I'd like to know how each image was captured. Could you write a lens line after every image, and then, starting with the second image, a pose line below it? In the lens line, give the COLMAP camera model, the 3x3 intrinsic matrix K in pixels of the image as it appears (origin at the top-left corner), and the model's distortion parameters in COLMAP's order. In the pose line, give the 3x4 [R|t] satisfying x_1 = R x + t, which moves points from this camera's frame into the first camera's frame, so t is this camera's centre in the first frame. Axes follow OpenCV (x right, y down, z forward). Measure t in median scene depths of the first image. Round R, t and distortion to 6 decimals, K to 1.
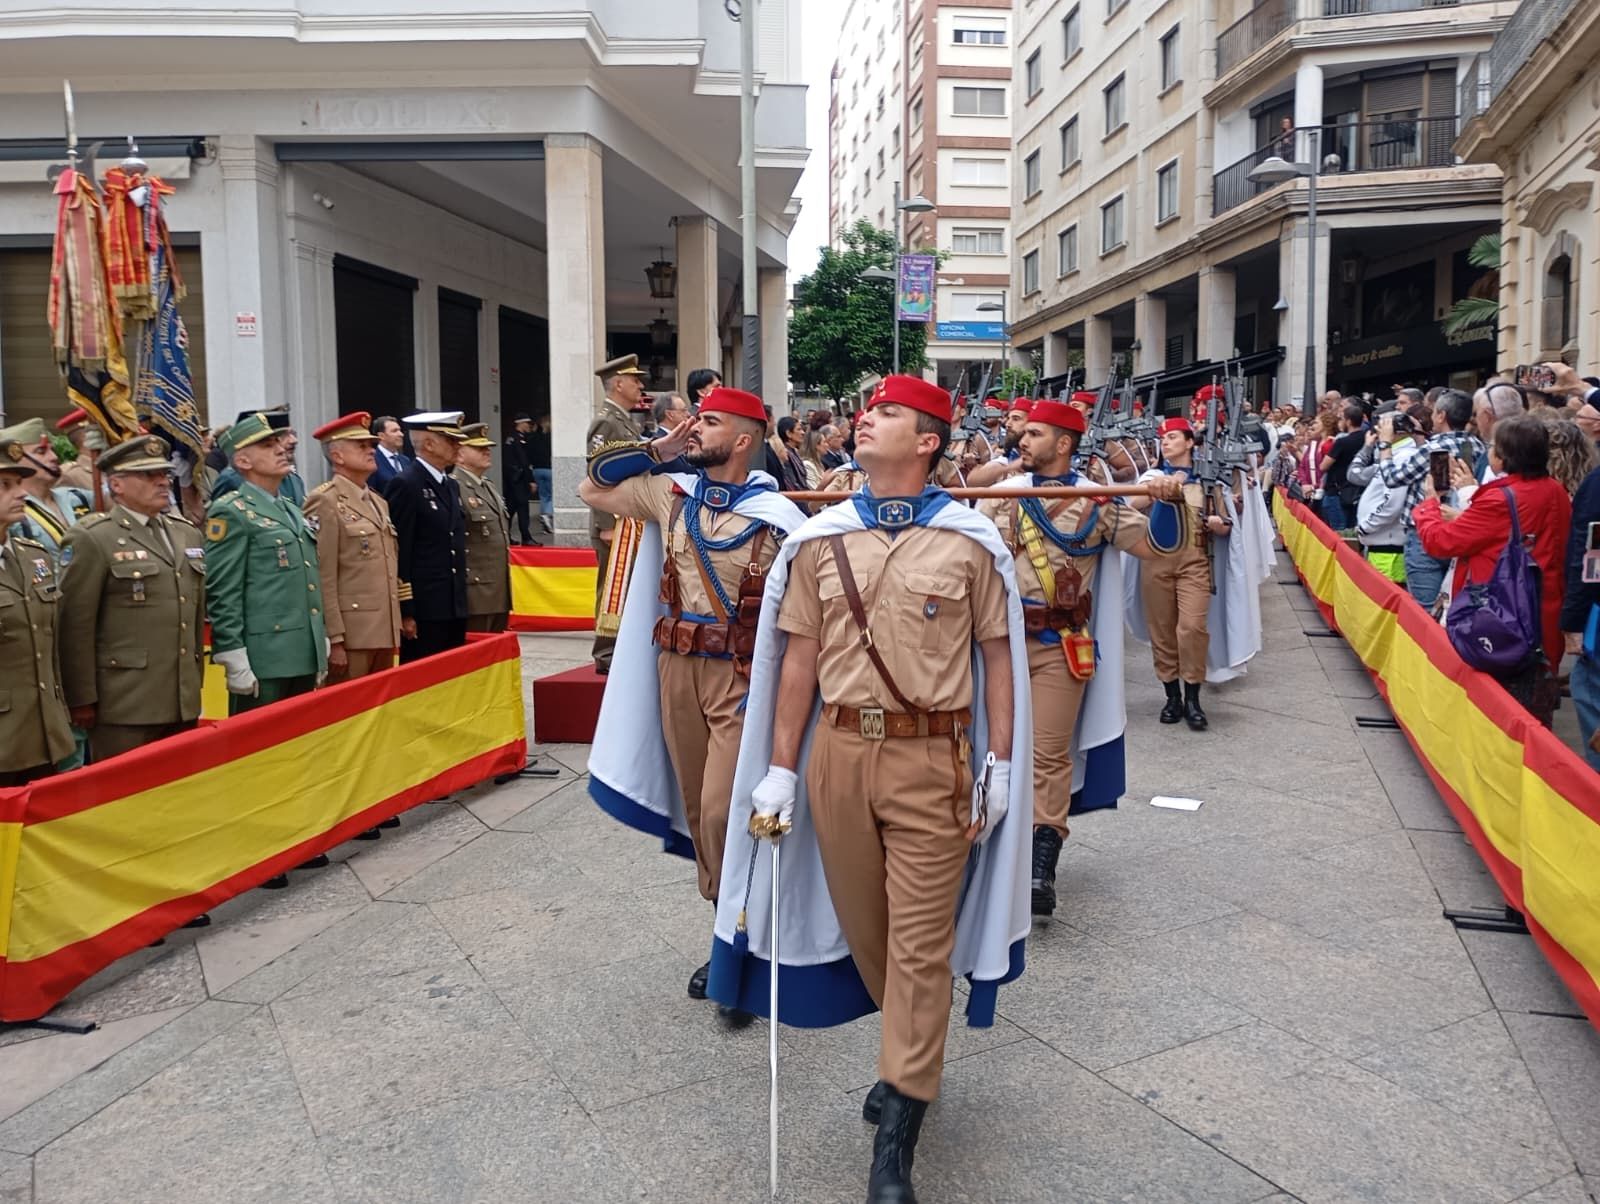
lens RADIAL K [[1323.3, 0, 796.6], [0, 1323.3, 585.6], [0, 0, 1]] dist [0.063556, -0.074156]
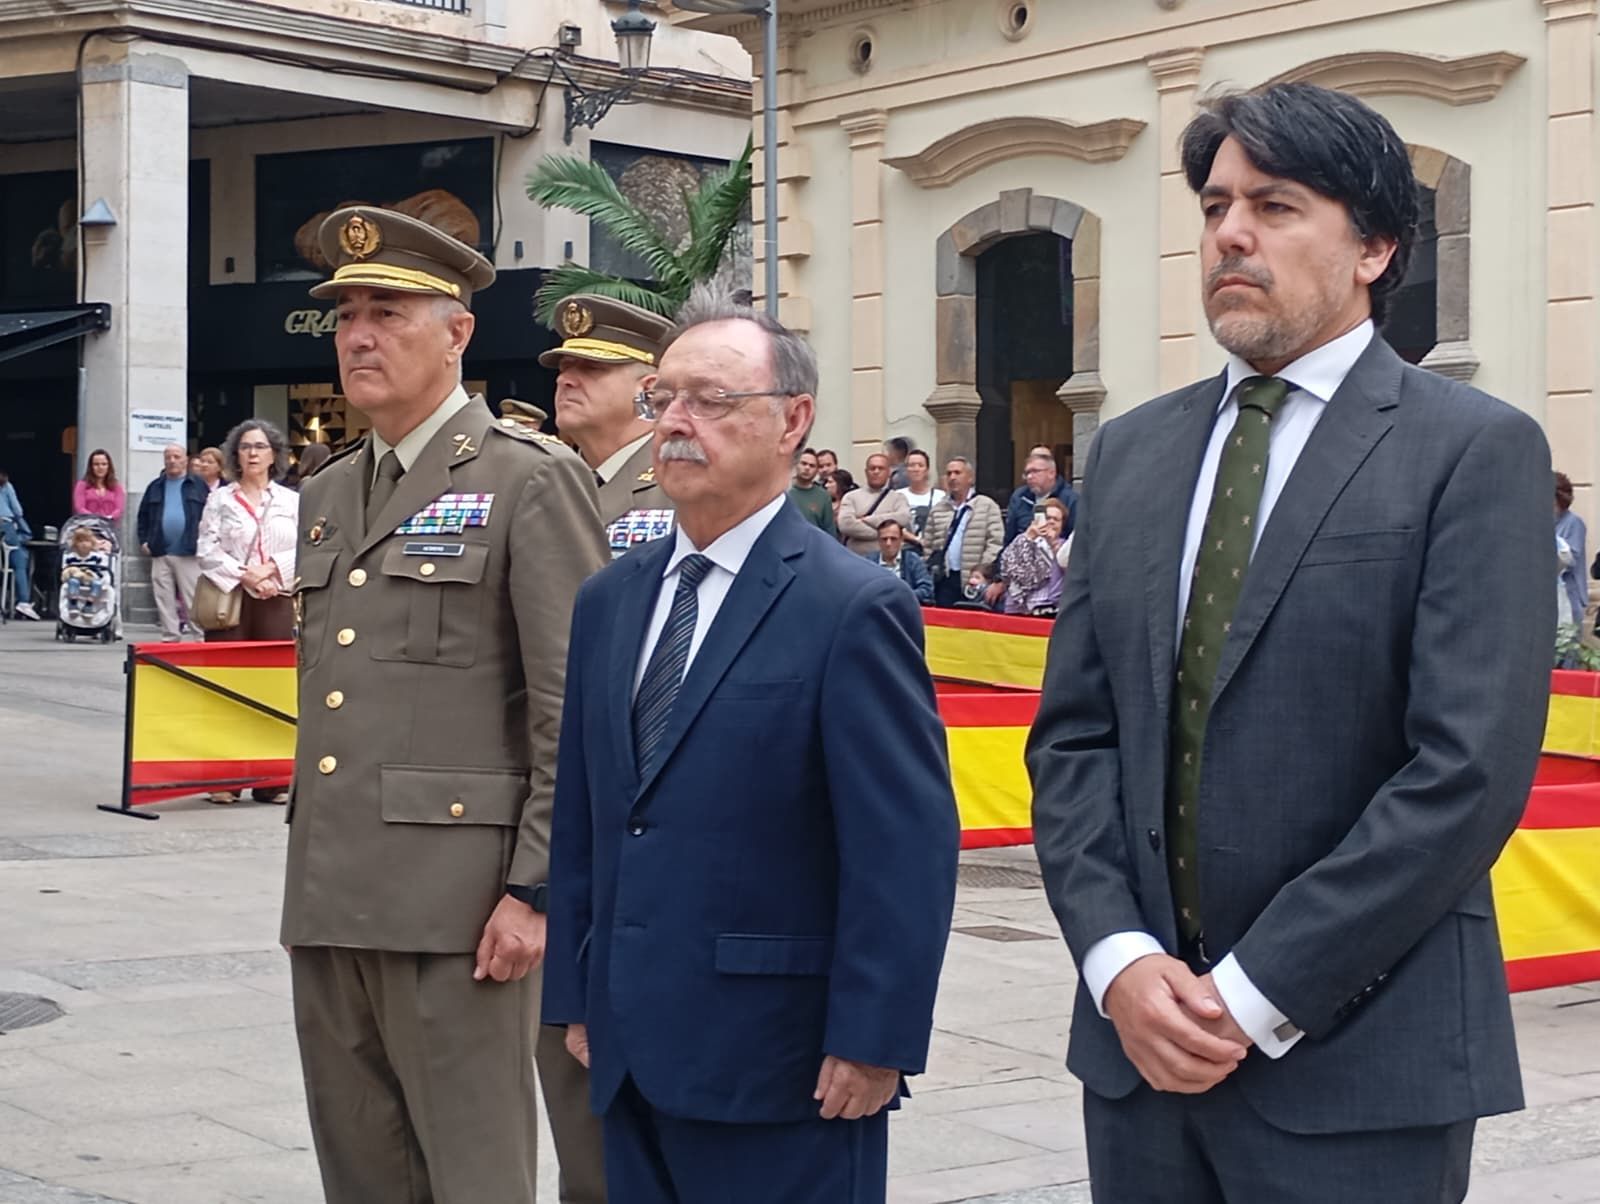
lens RADIAL K [[2874.0, 0, 803.2], [0, 2874.0, 589.0], [0, 0, 1]] dist [0.038674, 0.000000]
pose [[0.525822, 0.016747, 0.850430, -0.370362], [0.048531, 0.997587, -0.049651, -0.018598], [-0.849209, 0.067380, 0.523741, 0.278873]]
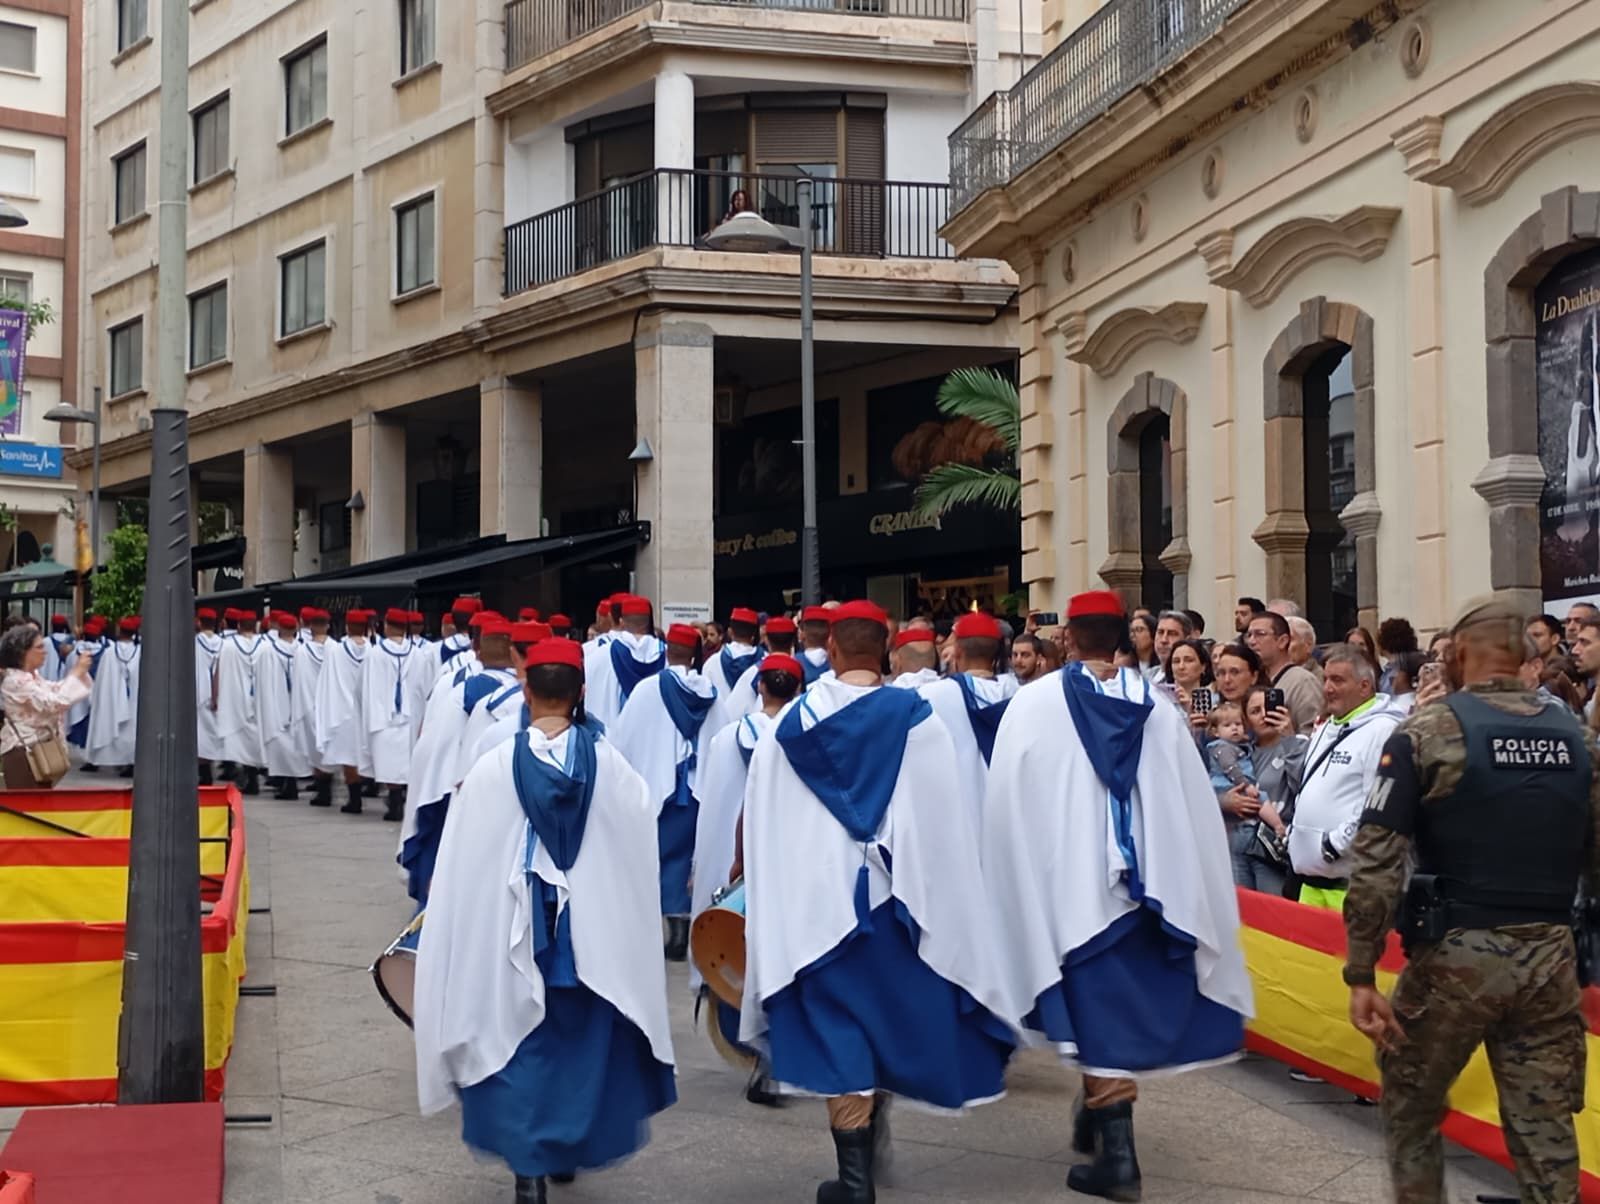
lens RADIAL K [[2396.1, 0, 752.4], [0, 2396.1, 580.4], [0, 0, 1]] dist [0.047041, 0.000000]
pose [[0.881969, 0.041411, 0.469485, -0.092771], [0.026631, 0.990162, -0.137365, -0.006324], [-0.470555, 0.133654, 0.872190, 0.056699]]
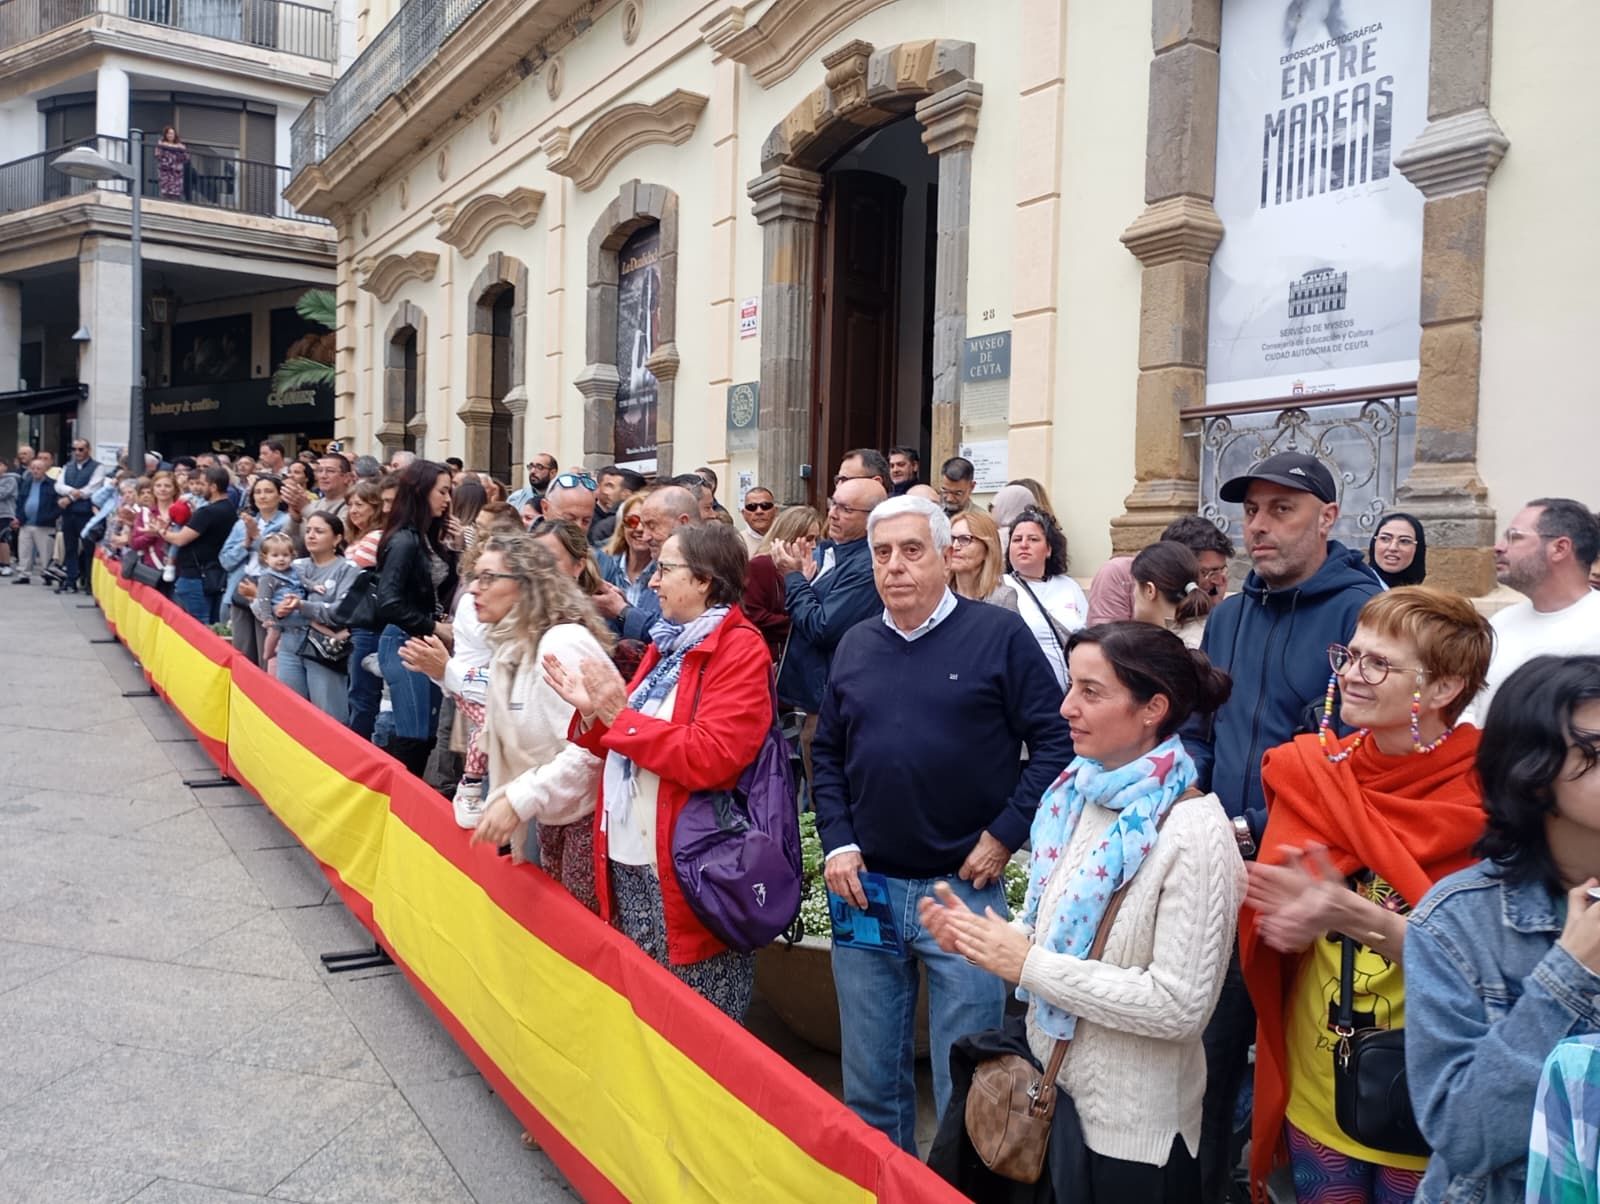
lens RADIAL K [[1332.4, 0, 793.4], [0, 1332.4, 578.3], [0, 0, 1]] dist [0.071596, -0.091963]
pose [[0.661067, 0.011203, 0.750244, 0.020865], [0.023755, 0.999075, -0.035851, -0.015153], [-0.749951, 0.041522, 0.660189, 0.104905]]
